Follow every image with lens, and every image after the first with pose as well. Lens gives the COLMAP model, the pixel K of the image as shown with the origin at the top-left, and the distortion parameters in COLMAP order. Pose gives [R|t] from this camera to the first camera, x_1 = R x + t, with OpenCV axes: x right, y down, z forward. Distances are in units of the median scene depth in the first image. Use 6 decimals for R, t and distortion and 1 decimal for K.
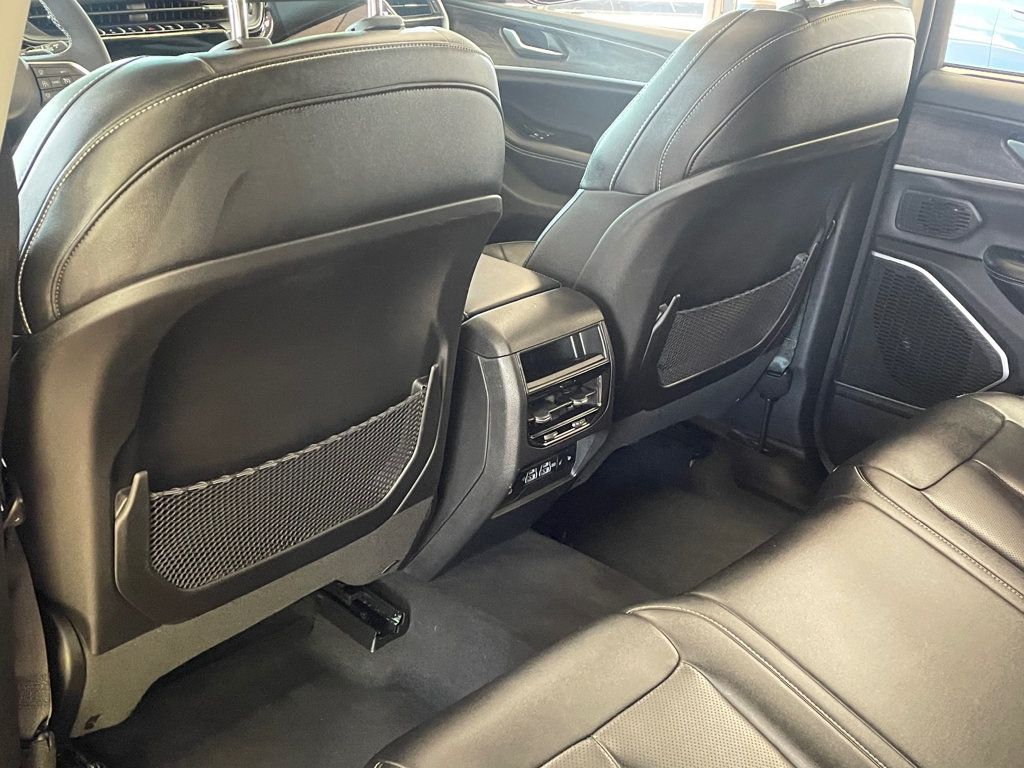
lens RADIAL K [[1134.7, 0, 512.0], [0, 1134.7, 384.0], [0, 0, 1]] dist [0.016824, 0.009444]
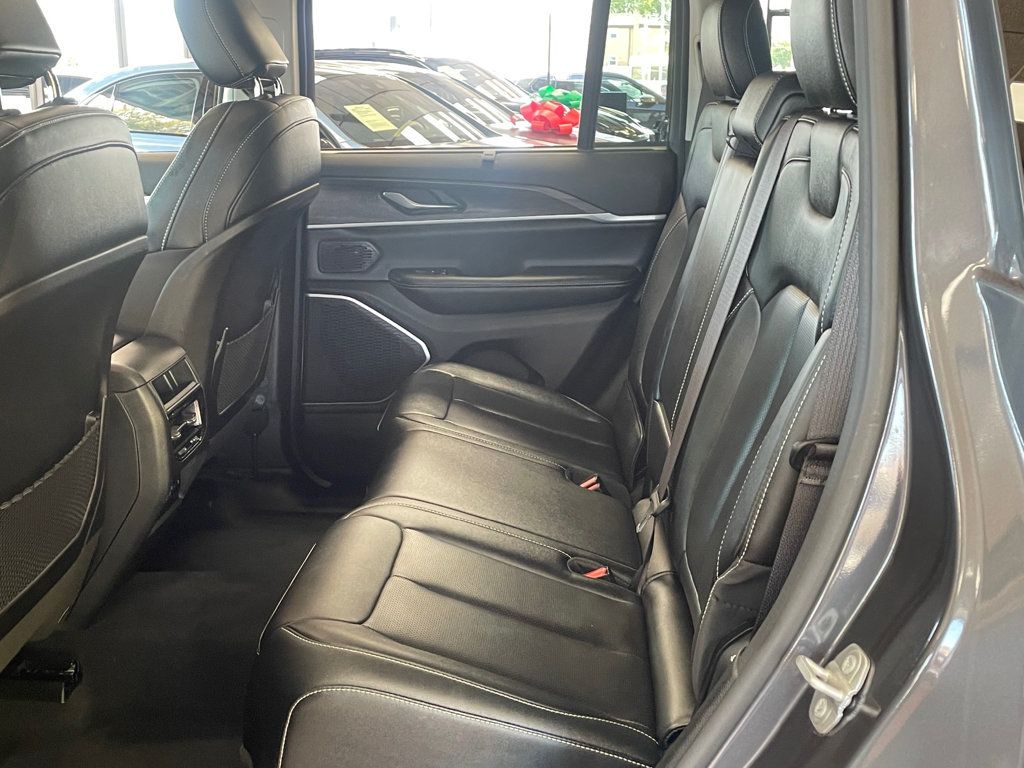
lens RADIAL K [[1134.7, 0, 512.0], [0, 1134.7, 384.0], [0, 0, 1]] dist [0.016824, 0.009444]
pose [[0.744364, -0.214666, 0.632330, -0.442420], [0.307059, 0.950906, -0.038646, 0.130011], [-0.592990, 0.222929, 0.773734, -0.139456]]
